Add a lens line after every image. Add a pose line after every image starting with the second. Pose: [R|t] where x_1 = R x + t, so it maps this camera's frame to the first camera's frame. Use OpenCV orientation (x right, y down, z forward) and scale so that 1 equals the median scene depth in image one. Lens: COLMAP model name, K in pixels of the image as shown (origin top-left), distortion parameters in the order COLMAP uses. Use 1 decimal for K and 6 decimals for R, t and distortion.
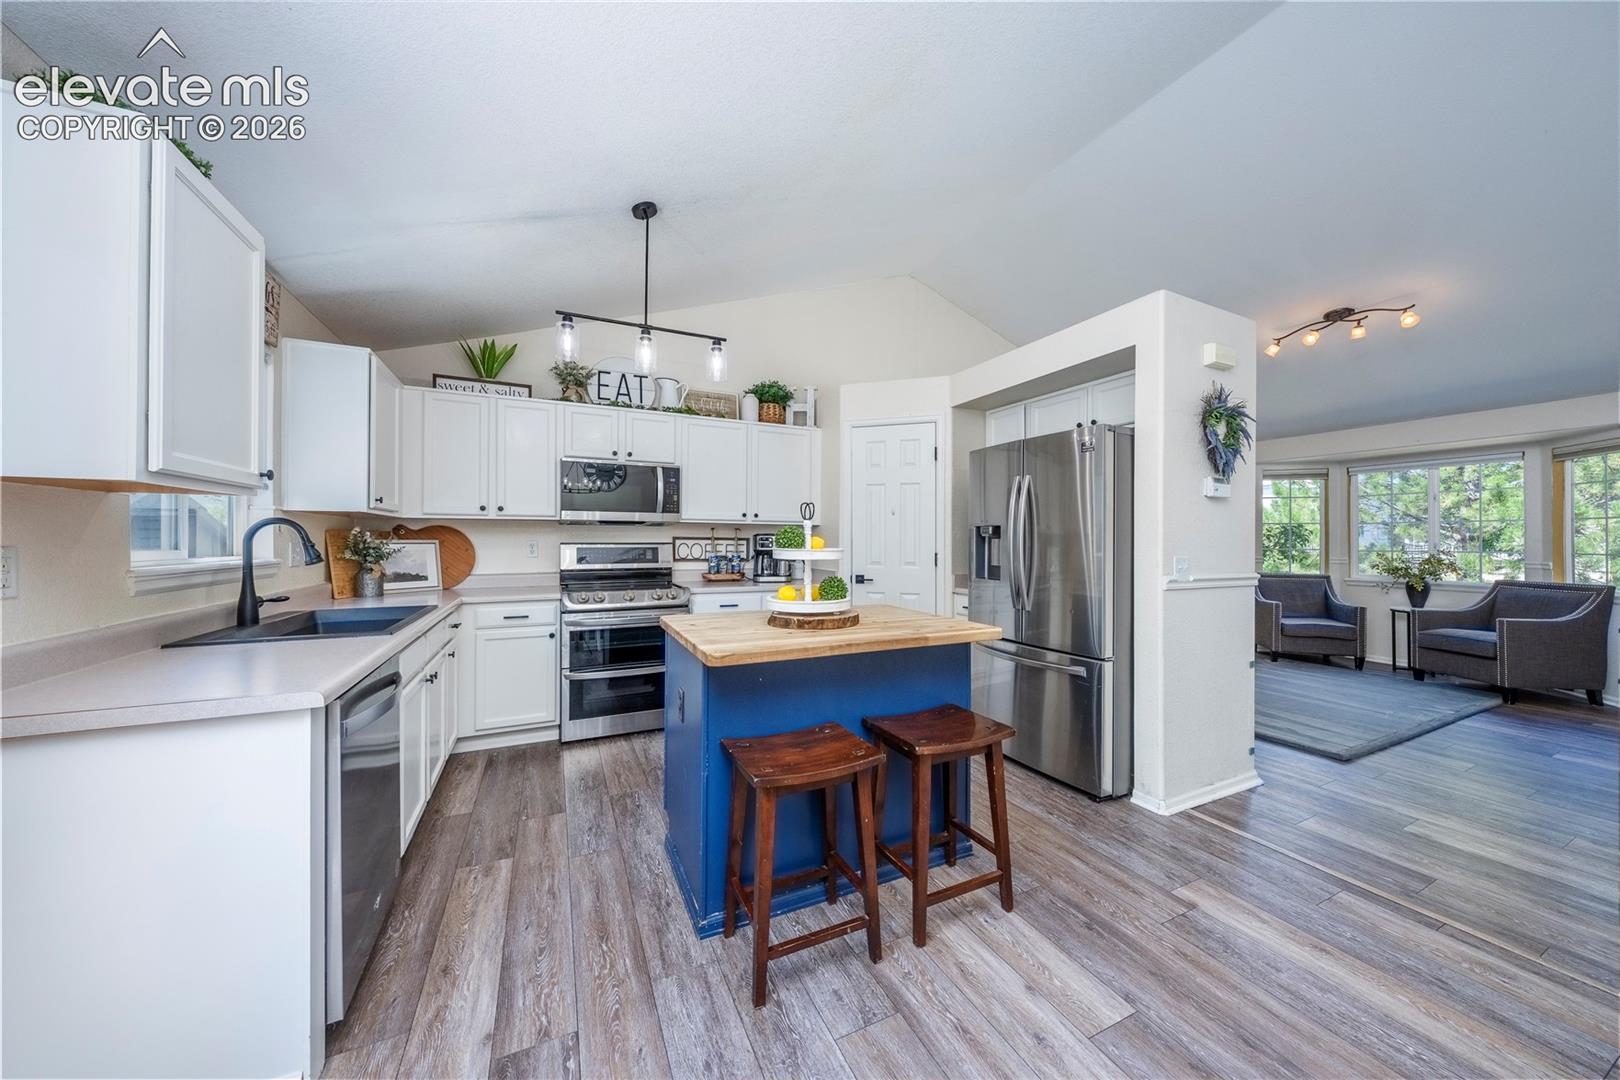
lens RADIAL K [[554.1, 0, 803.0], [0, 554.1, 539.1], [0, 0, 1]] dist [-0.002067, -0.000194]
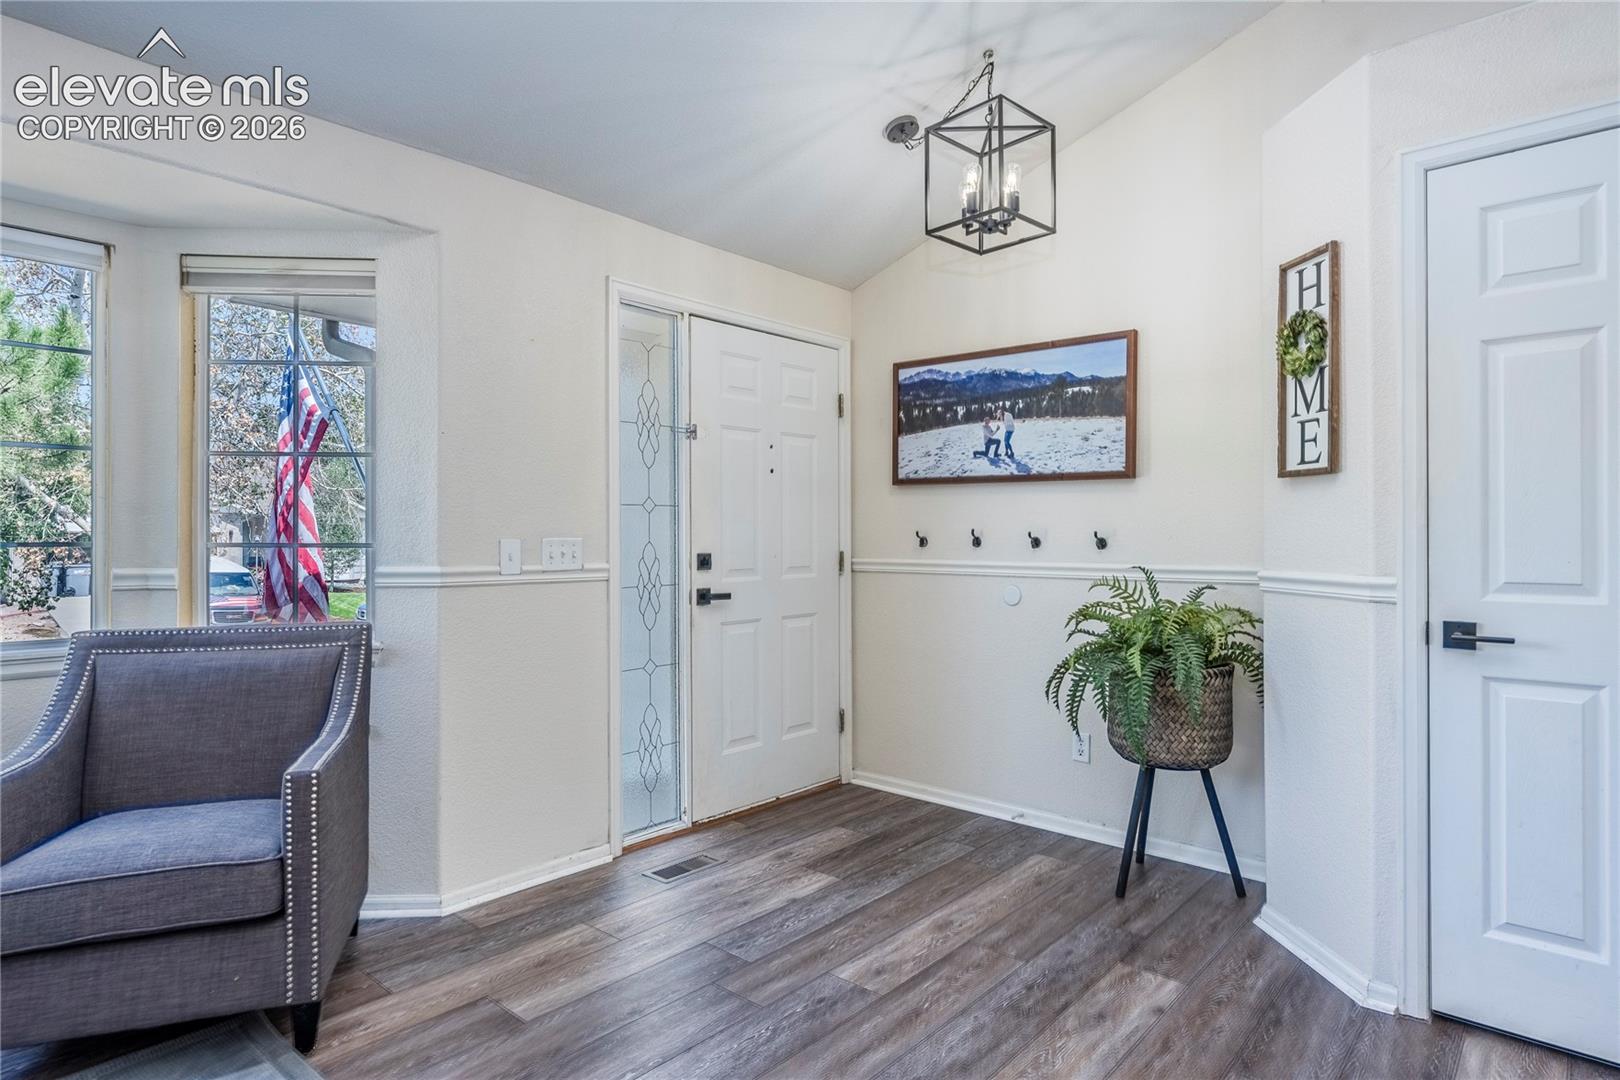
lens RADIAL K [[893.2, 0, 809.2], [0, 893.2, 531.3], [0, 0, 1]] dist [-0.000713, -0.000420]
pose [[-0.383954, 0.001055, 0.923352, 0.834008], [-0.004116, 0.999987, -0.002854, 0.022606], [-0.923343, -0.004896, -0.383945, 1.069869]]
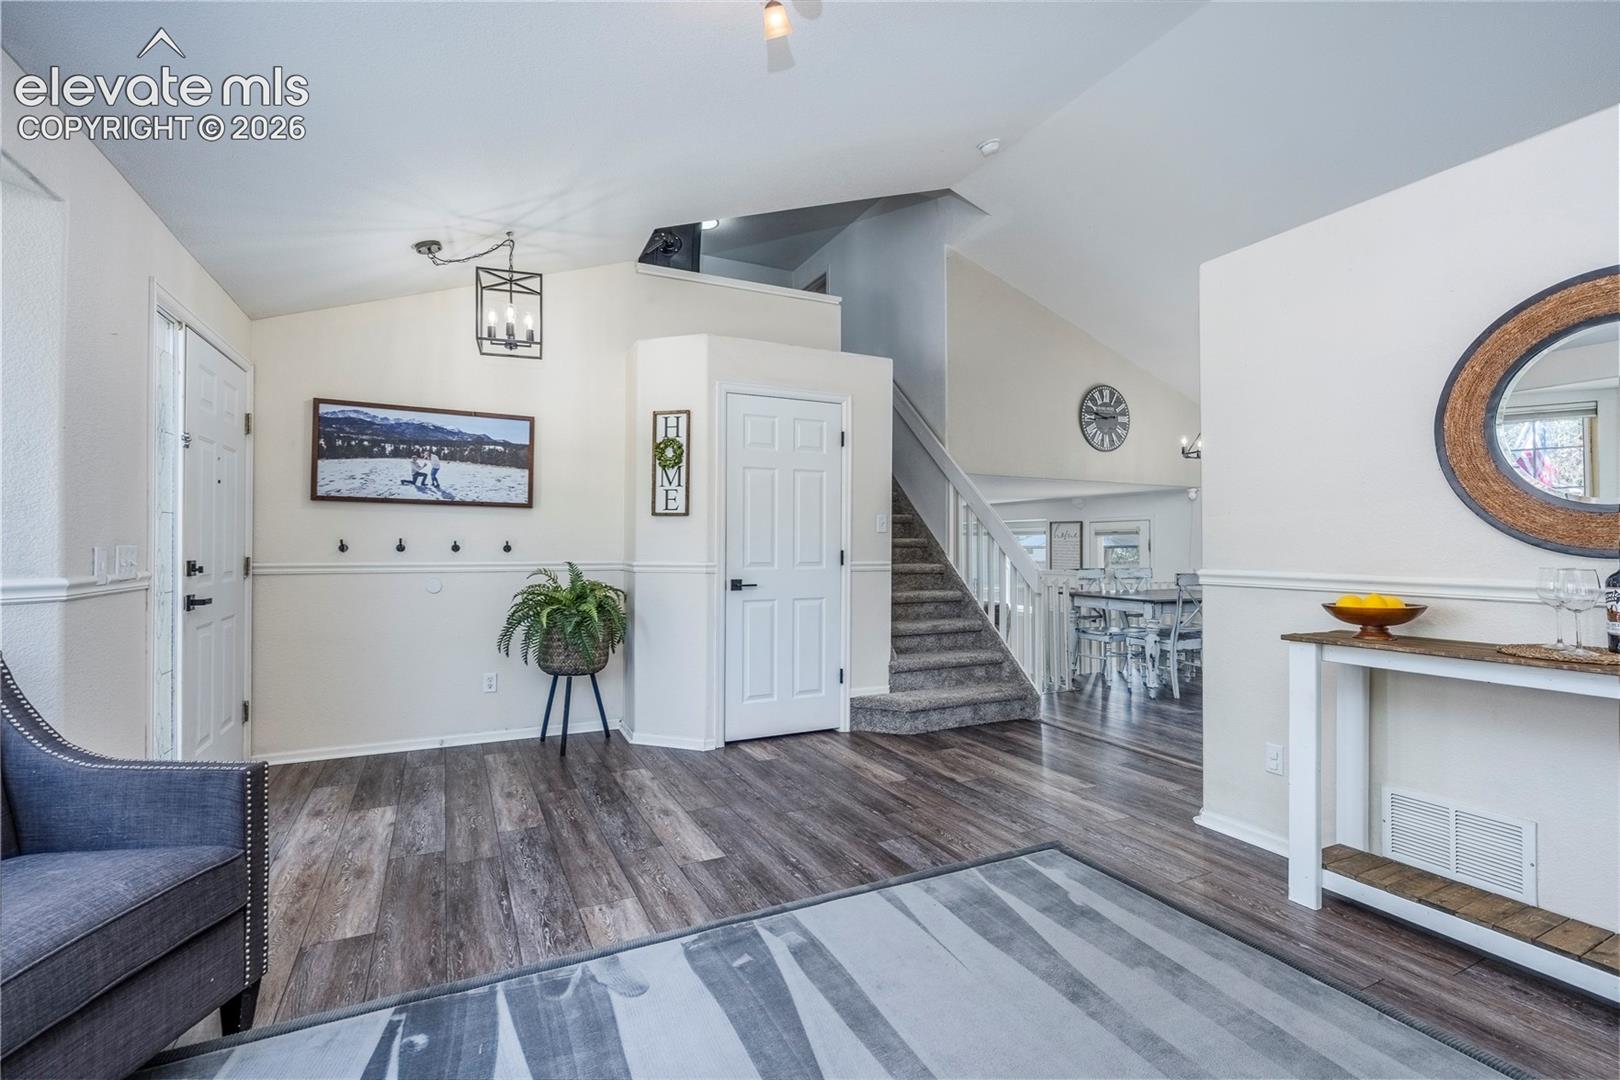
lens RADIAL K [[713.4, 0, 808.4], [0, 713.4, 538.1], [0, 0, 1]] dist [-0.001139, -0.000040]
pose [[-0.999975, -0.006903, 0.001652, 1.091507], [-0.006920, 0.999923, -0.010346, 0.023053], [-0.001580, -0.010357, -0.999945, 1.603697]]
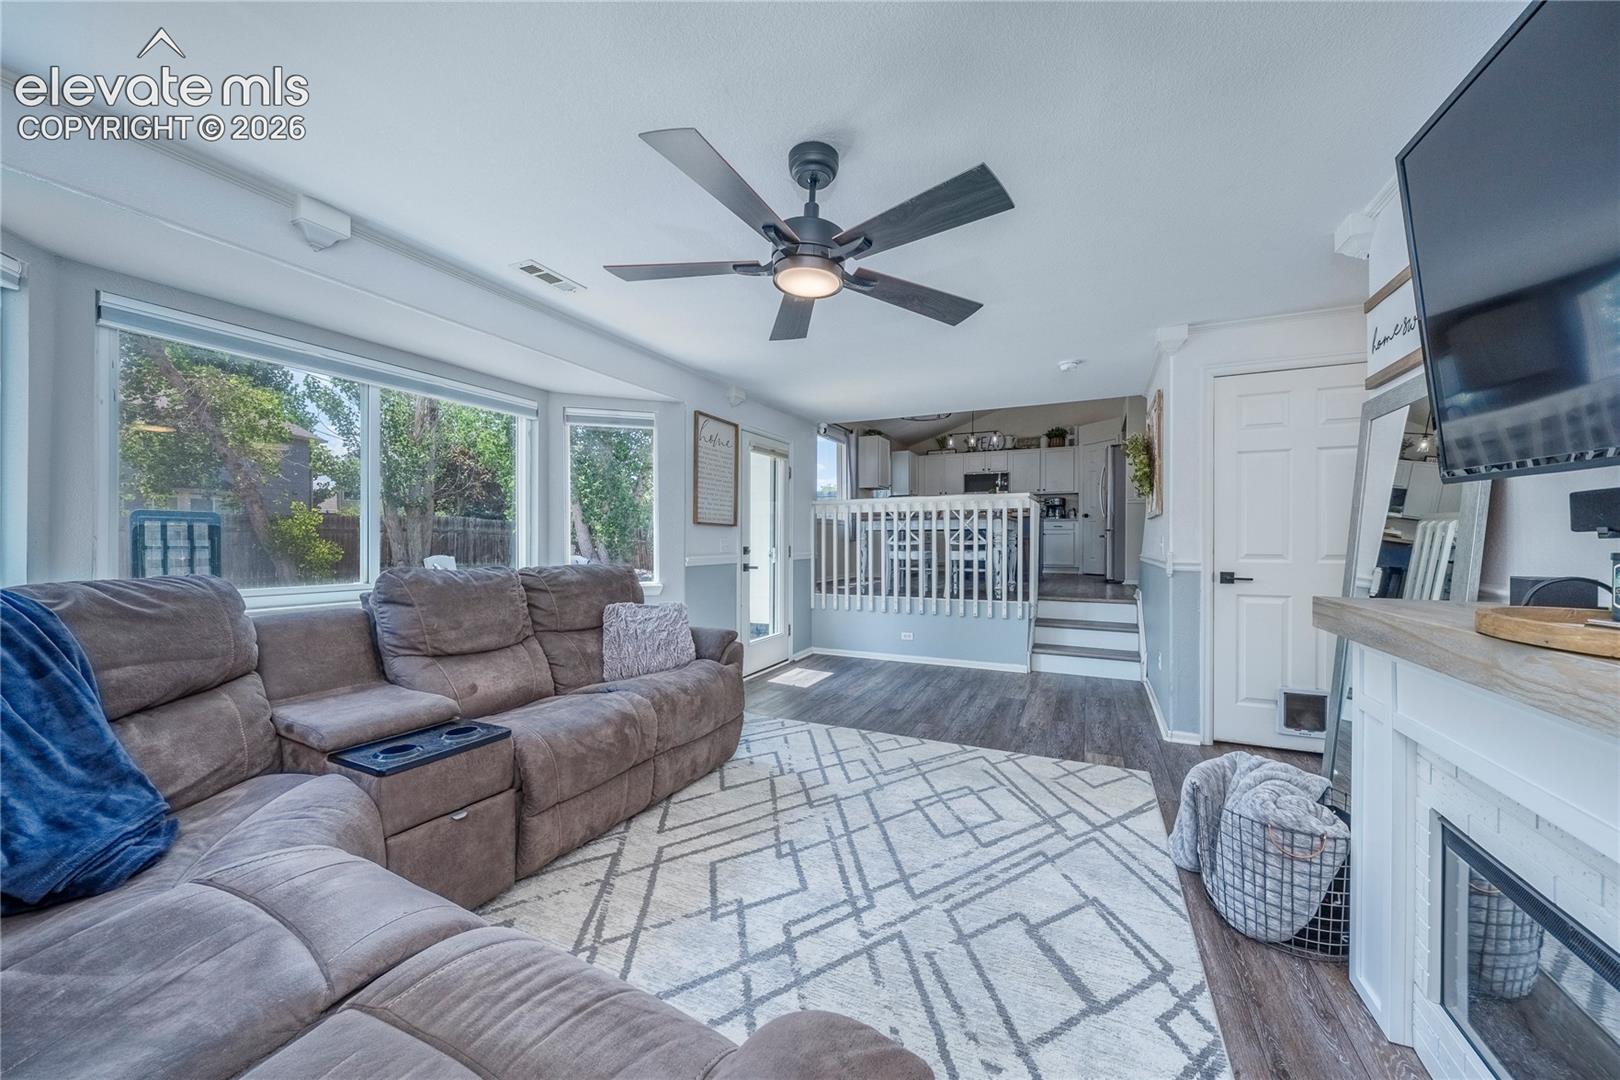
lens RADIAL K [[583.9, 0, 820.8], [0, 583.9, 546.3], [0, 0, 1]] dist [-0.000340, -0.000044]
pose [[0.649913, 0.003086, -0.760002, 1.284687], [0.000211, 0.999991, 0.004240, 0.198661], [0.760008, -0.002916, 0.649907, -1.398906]]
